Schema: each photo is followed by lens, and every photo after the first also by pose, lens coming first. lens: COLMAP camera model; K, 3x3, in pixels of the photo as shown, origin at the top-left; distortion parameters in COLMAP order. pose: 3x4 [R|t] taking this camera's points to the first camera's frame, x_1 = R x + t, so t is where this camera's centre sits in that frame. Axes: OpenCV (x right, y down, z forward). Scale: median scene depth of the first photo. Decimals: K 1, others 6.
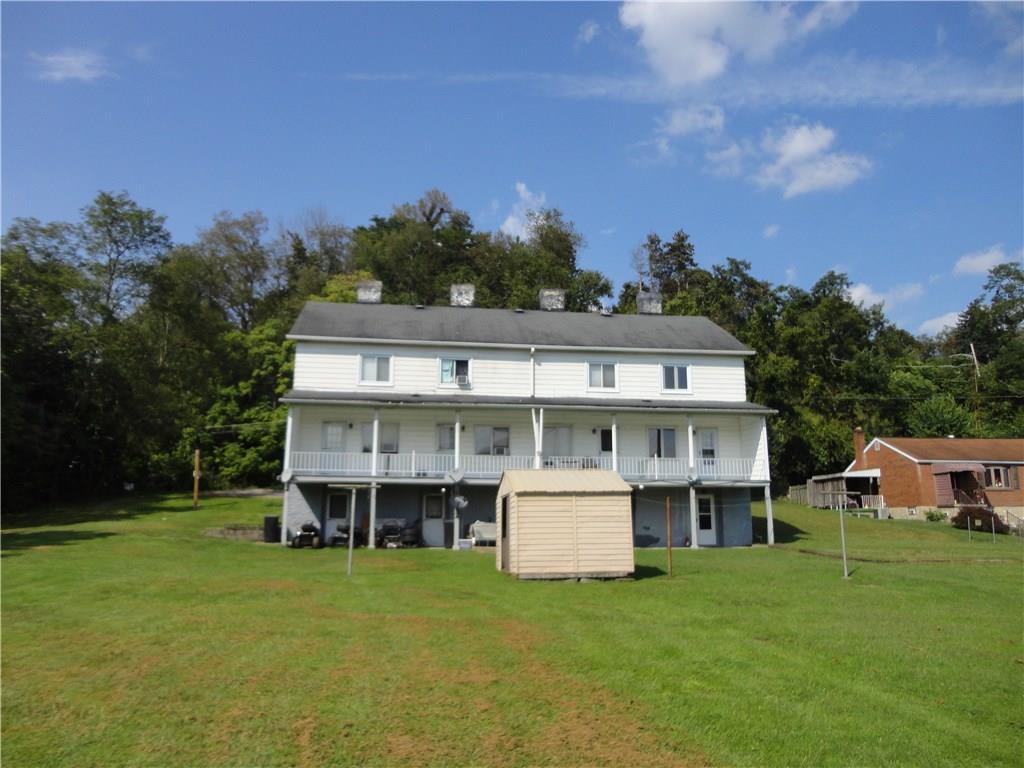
lens RADIAL K [[749.4, 0, 507.7], [0, 749.4, 401.1], [0, 0, 1]] dist [-0.016209, 0.010996]
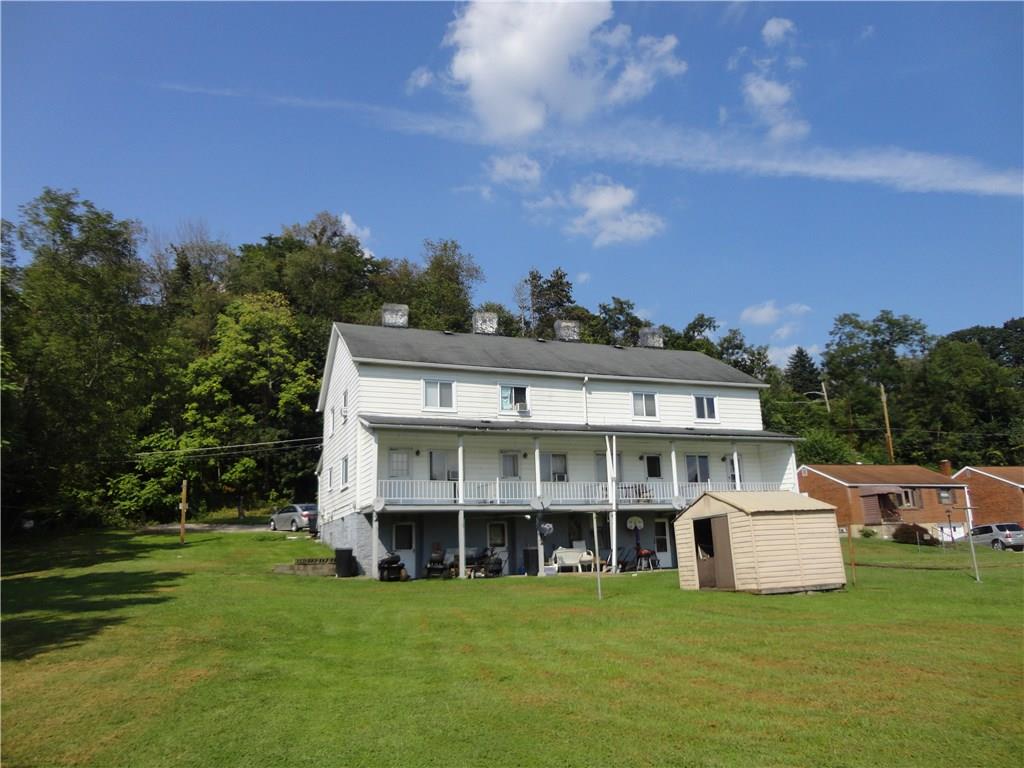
lens RADIAL K [[749.4, 0, 515.9], [0, 749.4, 384.8], [0, 0, 1]] dist [-0.016209, 0.010996]
pose [[0.968949, 0.022735, 0.246212, -0.223261], [-0.007316, 0.997964, -0.063361, 0.004255], [-0.247151, 0.059592, 0.967143, 0.018021]]
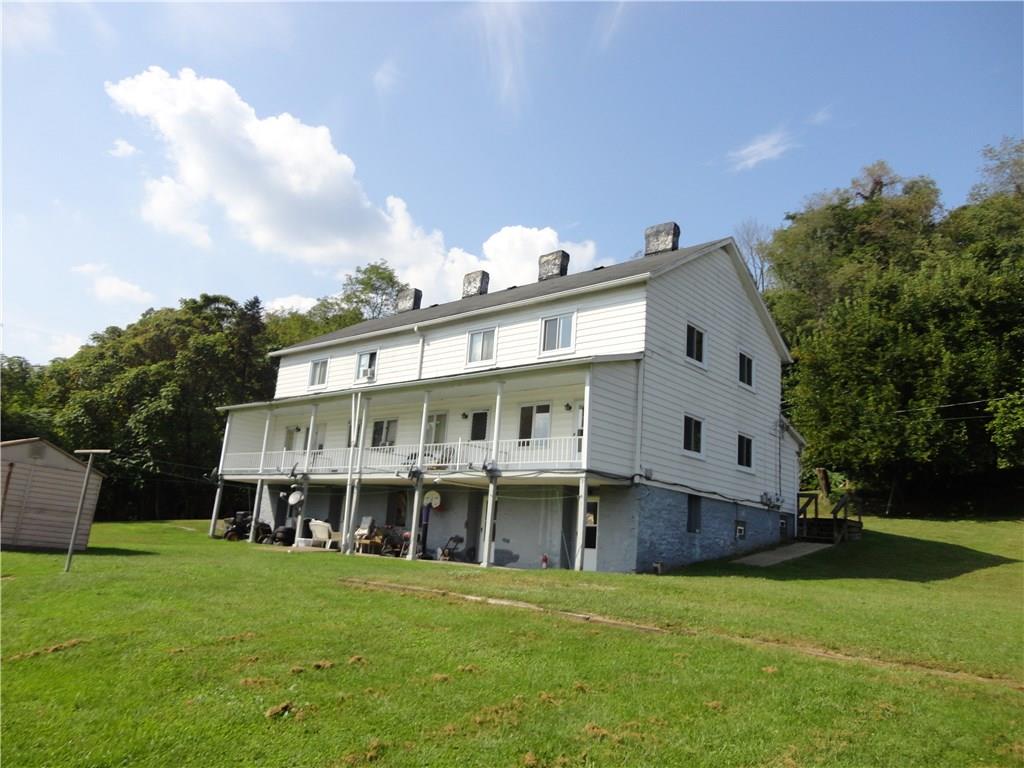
lens RADIAL K [[749.4, 0, 507.8], [0, 749.4, 381.3], [0, 0, 1]] dist [-0.016209, 0.010996]
pose [[0.660926, -0.116962, -0.741281, 0.528966], [0.055302, 0.992685, -0.107323, 0.065418], [0.748411, 0.029938, 0.662559, 0.356396]]
